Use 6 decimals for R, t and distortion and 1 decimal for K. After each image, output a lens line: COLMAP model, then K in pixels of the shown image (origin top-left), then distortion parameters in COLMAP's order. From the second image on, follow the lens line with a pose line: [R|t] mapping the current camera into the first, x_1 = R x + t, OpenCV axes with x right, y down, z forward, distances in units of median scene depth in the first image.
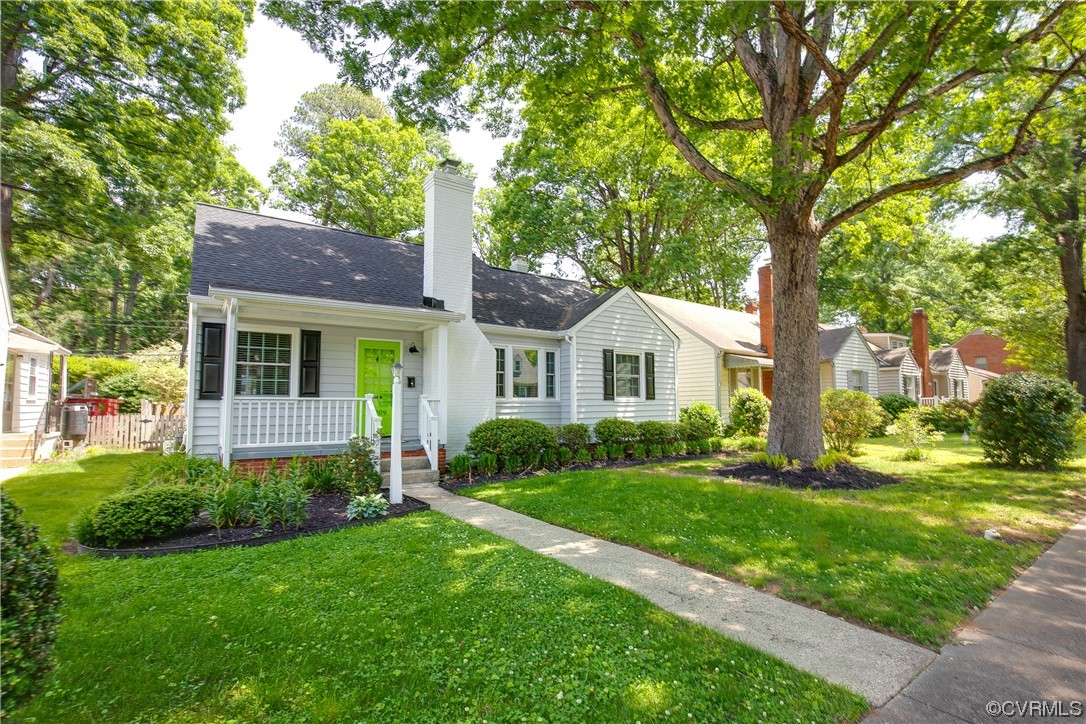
lens RADIAL K [[498.7, 0, 546.5], [0, 498.7, 367.2], [0, 0, 1]] dist [-0.032825, 0.003115]
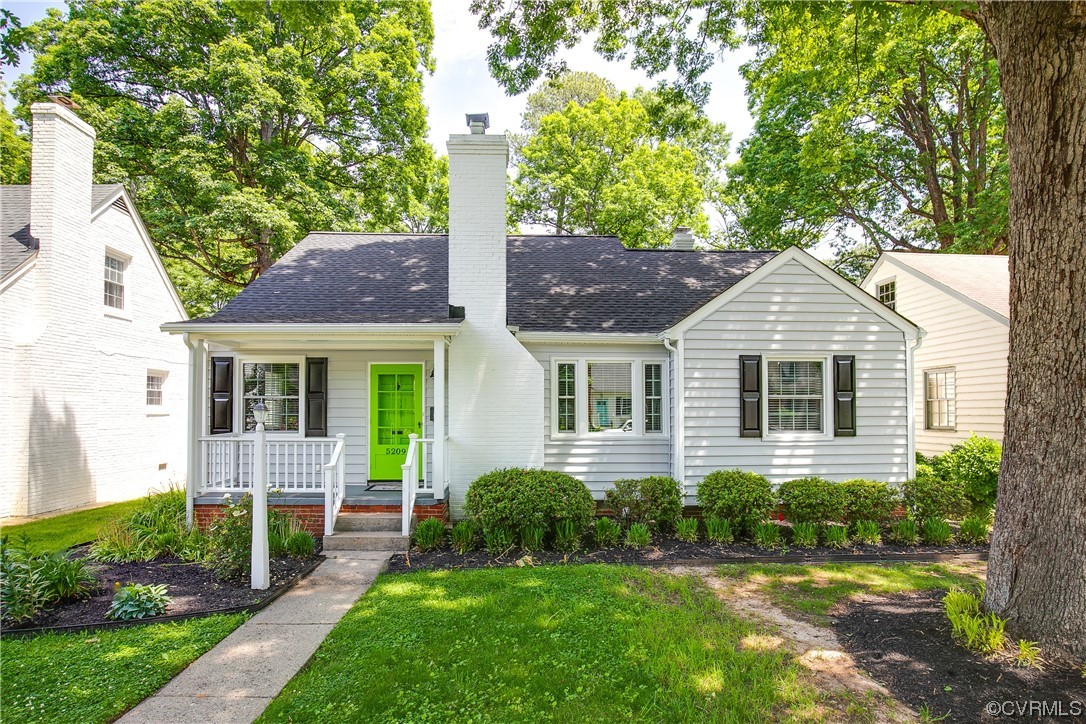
lens RADIAL K [[531.9, 0, 533.2], [0, 531.9, 397.1], [0, 0, 1]] dist [-0.026677, 0.002552]
pose [[0.831320, -0.007961, -0.555738, 0.289964], [0.036088, 0.998561, 0.039678, -0.021617], [0.554622, -0.053040, 0.830410, 0.335087]]
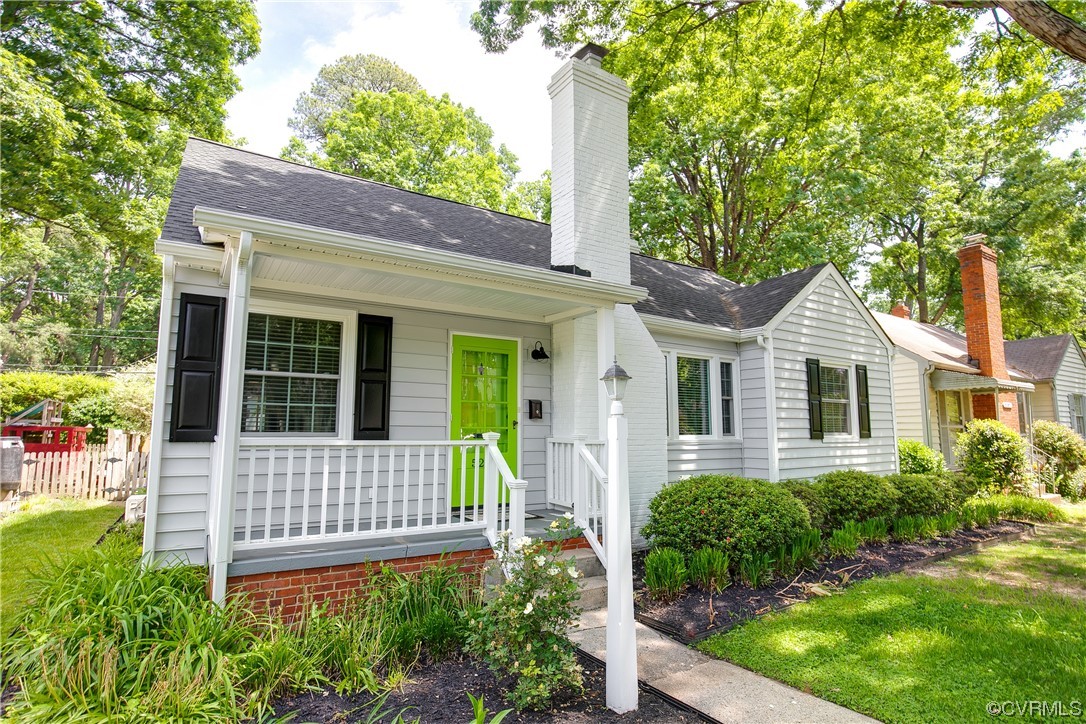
lens RADIAL K [[552.8, 0, 543.5], [0, 552.8, 364.0], [0, 0, 1]] dist [-0.020127, 0.001507]
pose [[0.998631, 0.002189, -0.052264, -0.200290], [-0.004743, 0.998798, -0.048790, 0.007267], [0.052095, 0.048972, 0.997441, 0.307914]]
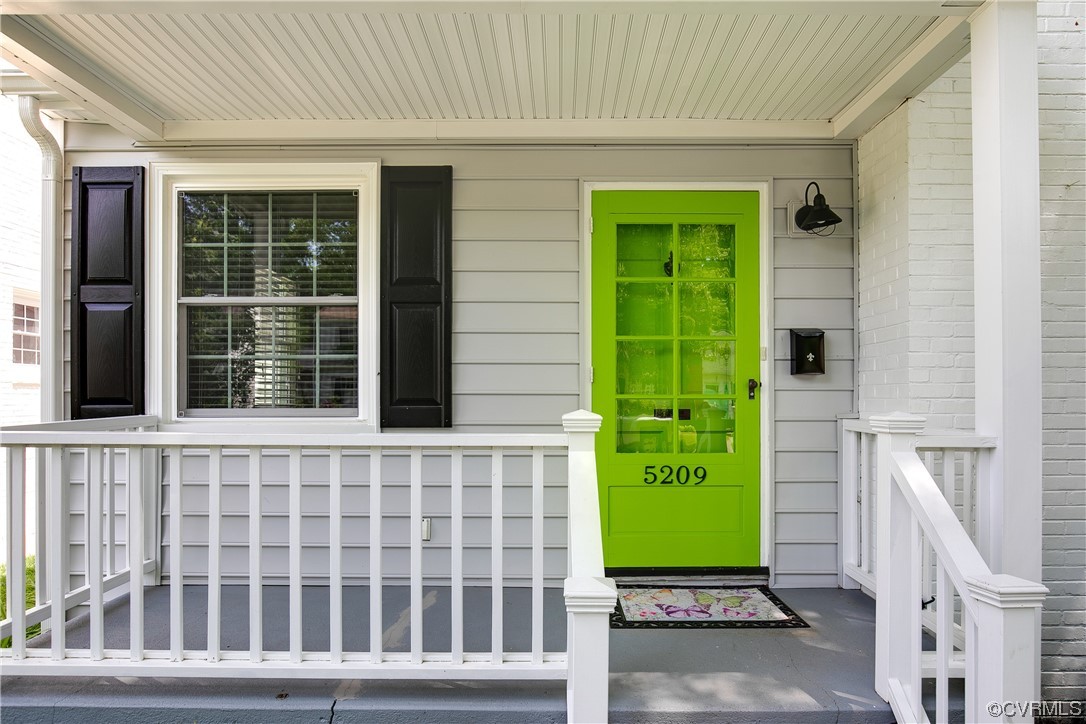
lens RADIAL K [[602.3, 0, 551.6], [0, 602.3, 403.0], [0, 0, 1]] dist [-0.018625, 0.002320]
pose [[0.814208, 0.005625, -0.580547, -0.178612], [0.039835, 0.997055, 0.065528, 0.027003], [0.579206, -0.076480, 0.811586, 0.604597]]
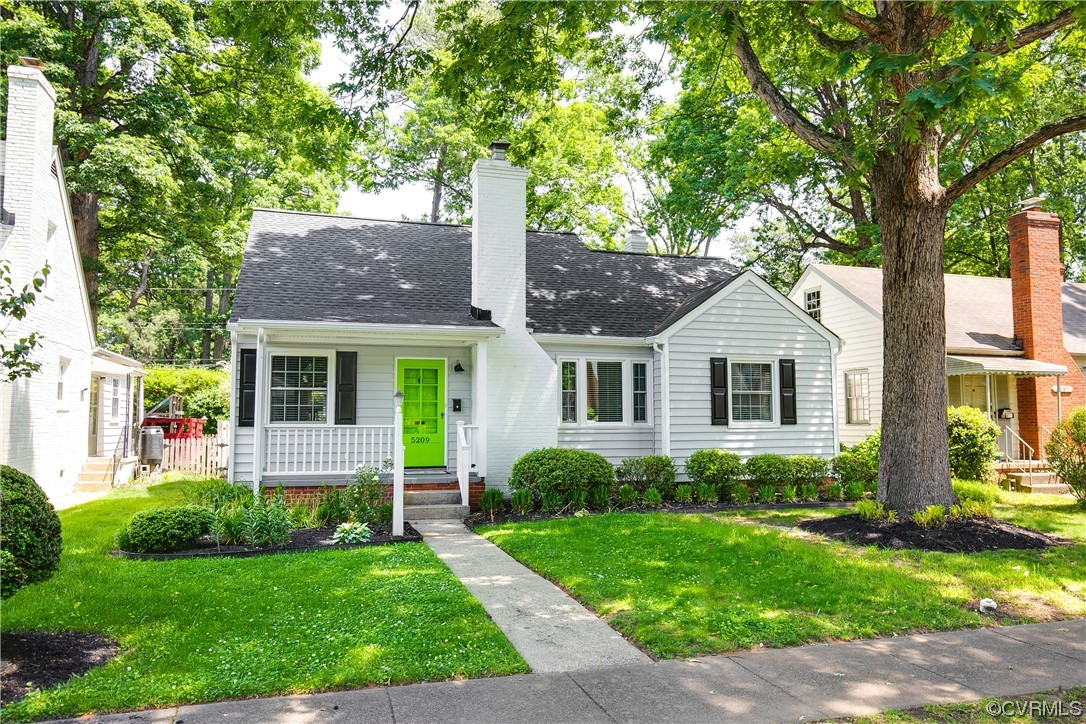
lens RADIAL K [[761.8, 0, 549.2], [0, 761.8, 360.3], [0, 0, 1]] dist [0.002262, 0.004888]
pose [[0.948952, -0.021382, -0.314696, 0.267240], [0.020068, 0.999771, -0.007417, -0.031350], [0.314783, 0.000723, 0.949164, -0.193250]]
